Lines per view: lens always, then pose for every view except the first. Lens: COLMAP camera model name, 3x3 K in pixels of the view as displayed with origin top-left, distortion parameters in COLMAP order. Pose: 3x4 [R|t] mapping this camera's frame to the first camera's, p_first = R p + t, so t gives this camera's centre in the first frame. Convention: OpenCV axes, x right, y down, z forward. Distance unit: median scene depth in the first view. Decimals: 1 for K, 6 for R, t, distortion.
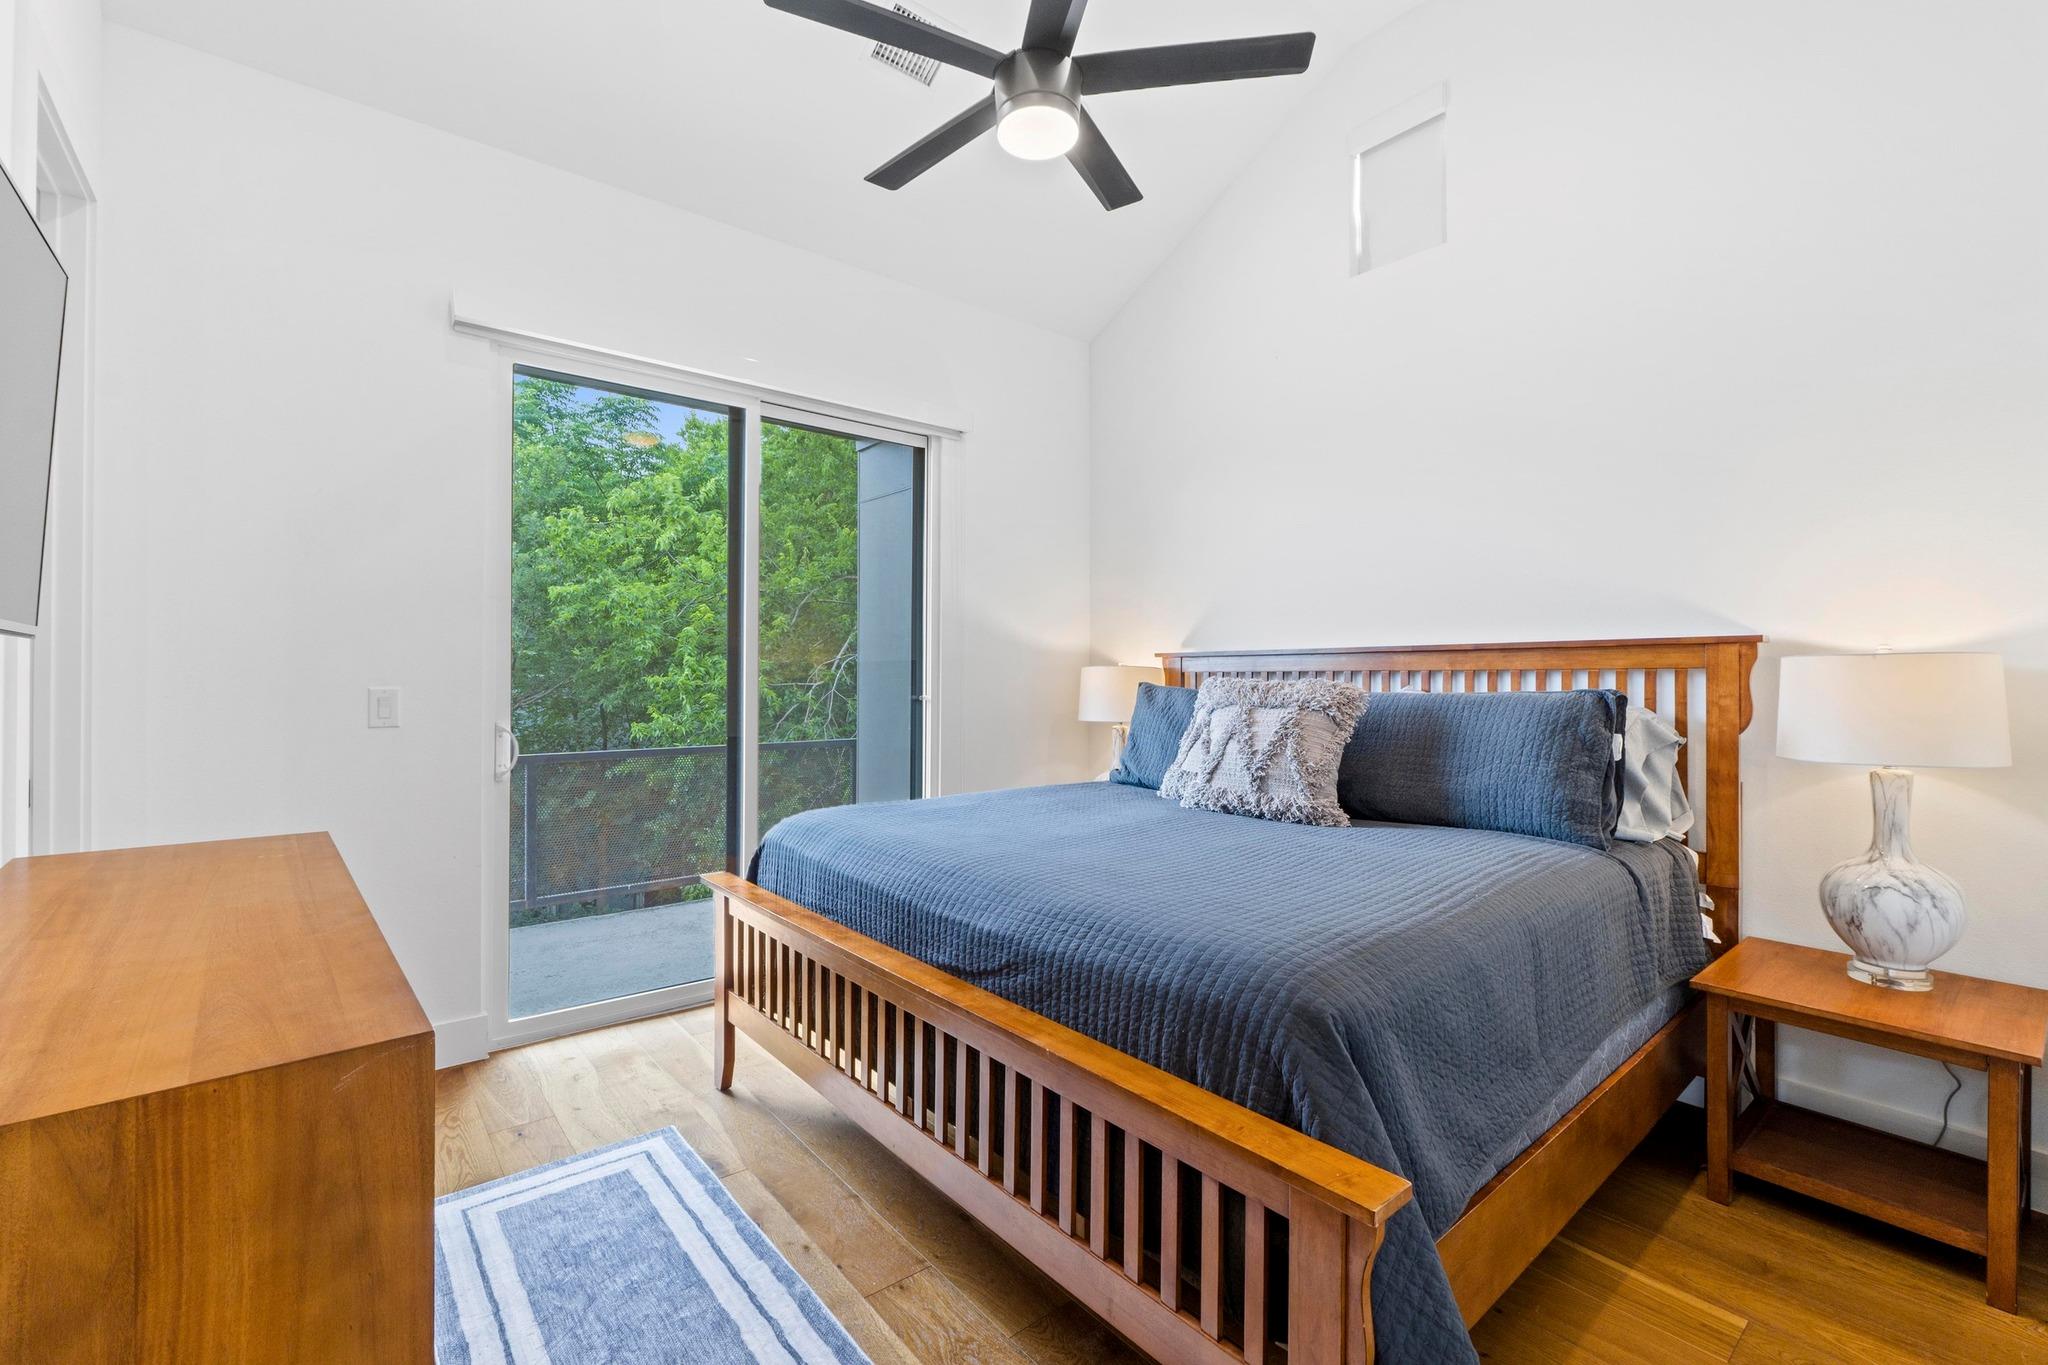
lens RADIAL K [[894.9, 0, 1029.0], [0, 894.9, 654.5], [0, 0, 1]] dist [-0.005503, -0.000242]
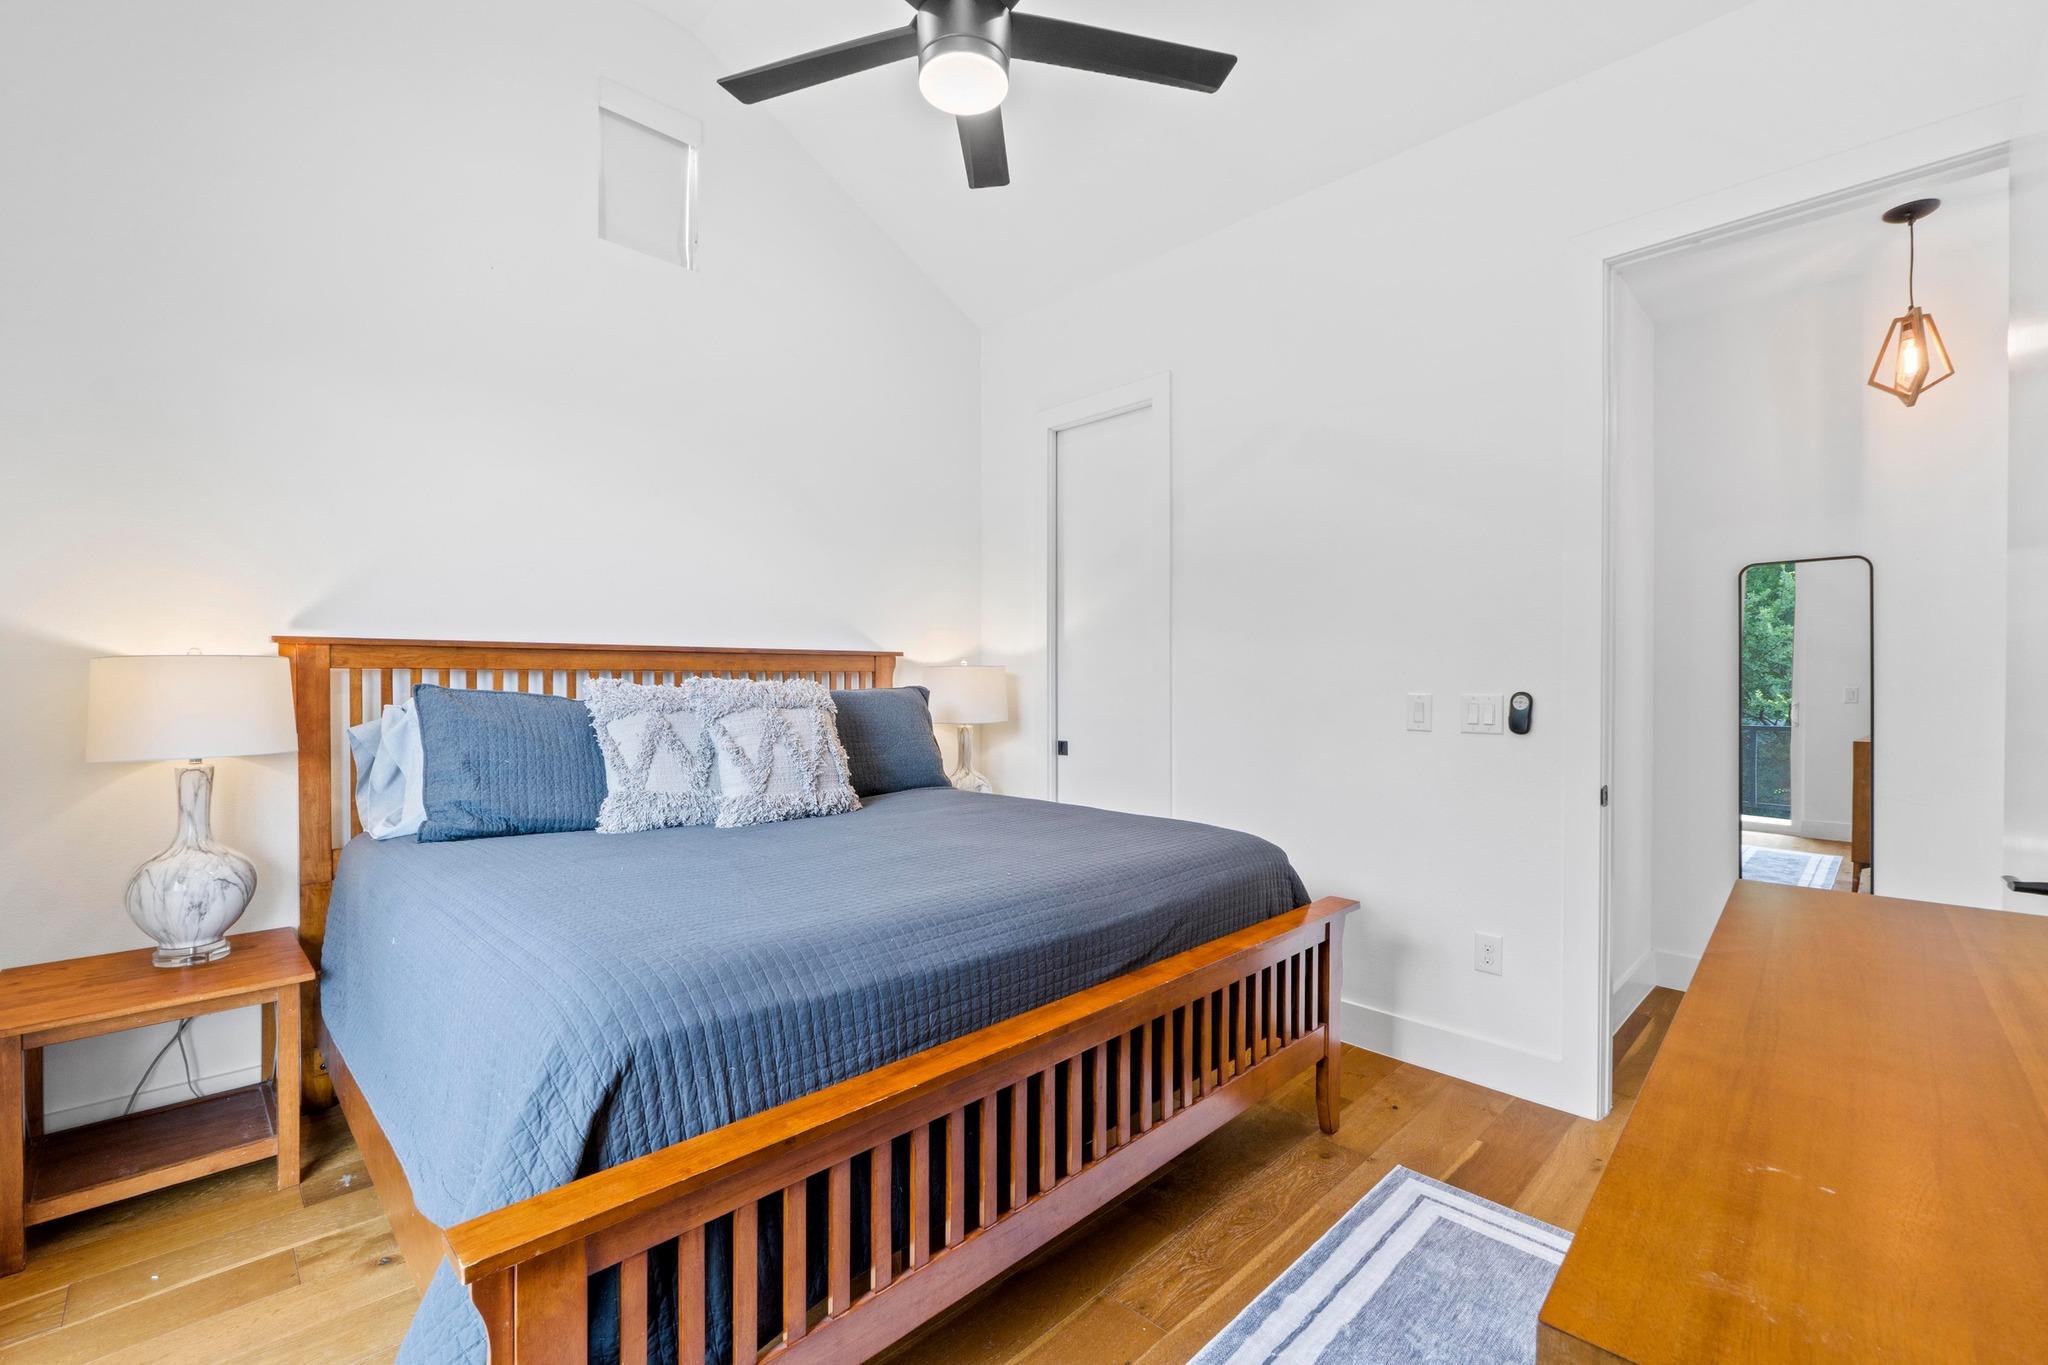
lens RADIAL K [[802.2, 0, 1024.0], [0, 802.2, 682.5], [0, 0, 1]] dist [0.017458, -0.000034]
pose [[-0.059184, -0.008007, 0.998215, -0.699363], [-0.029943, 0.999532, 0.006242, 0.014390], [-0.997798, -0.029520, -0.059397, 0.824616]]
